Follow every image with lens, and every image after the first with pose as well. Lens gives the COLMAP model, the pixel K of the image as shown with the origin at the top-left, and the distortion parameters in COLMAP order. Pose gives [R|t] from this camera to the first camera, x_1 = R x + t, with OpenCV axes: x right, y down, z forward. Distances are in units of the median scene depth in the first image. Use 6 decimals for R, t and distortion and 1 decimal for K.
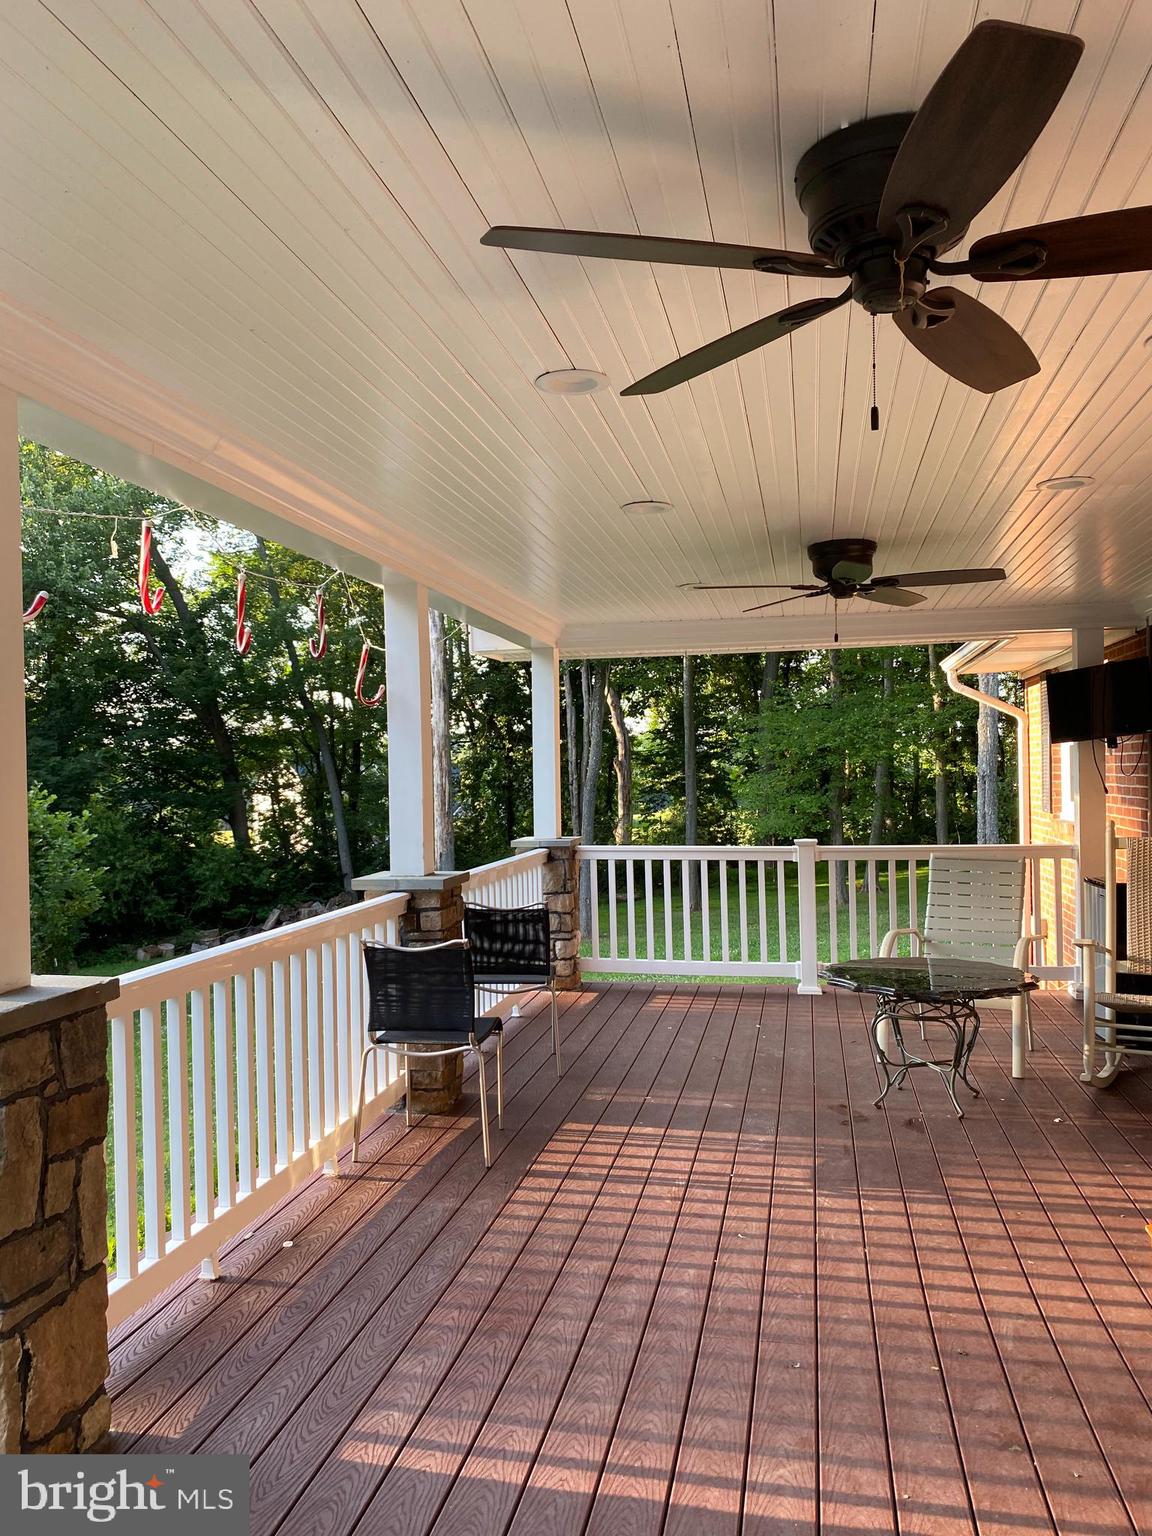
lens RADIAL K [[1014.9, 0, 576.0], [0, 1014.9, 768.0], [0, 0, 1]] dist [-0.000821, -0.000579]
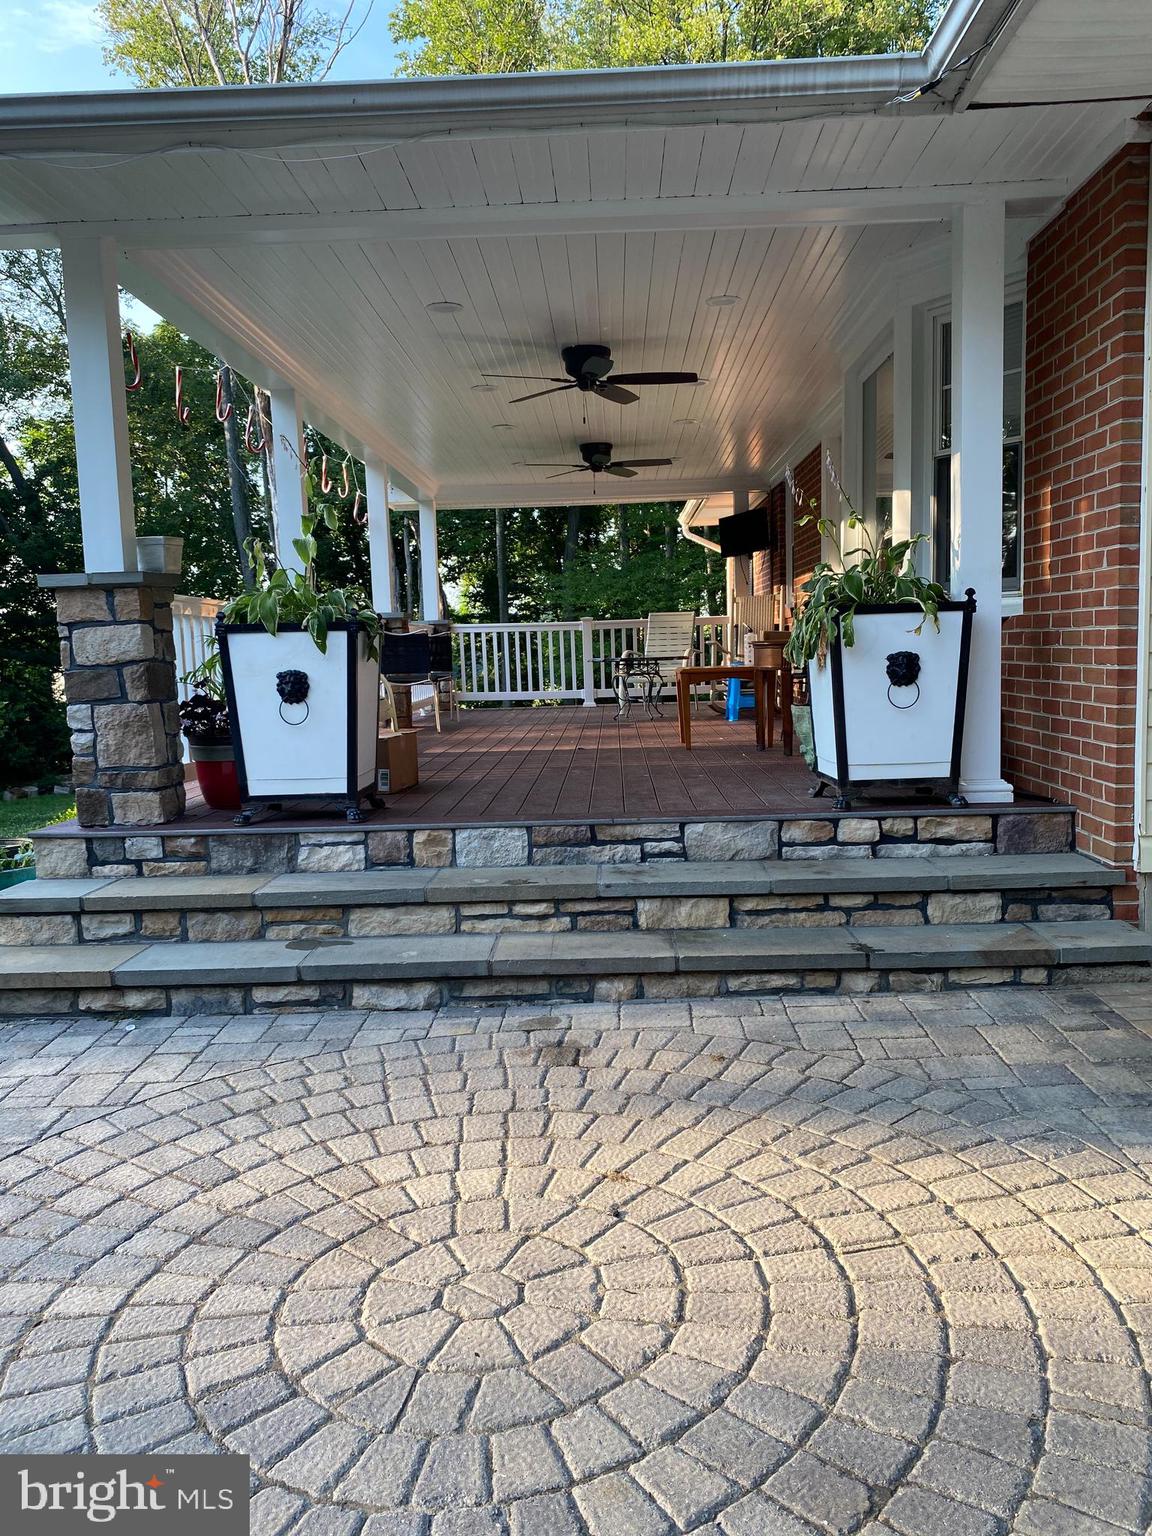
lens RADIAL K [[1014.9, 0, 576.0], [0, 1014.9, 768.0], [0, 0, 1]] dist [-0.000821, -0.000579]
pose [[0.981852, -0.033819, 0.186608, -0.116852], [0.011443, 0.992743, 0.119706, 0.116119], [-0.189302, -0.115398, 0.975114, -0.683296]]
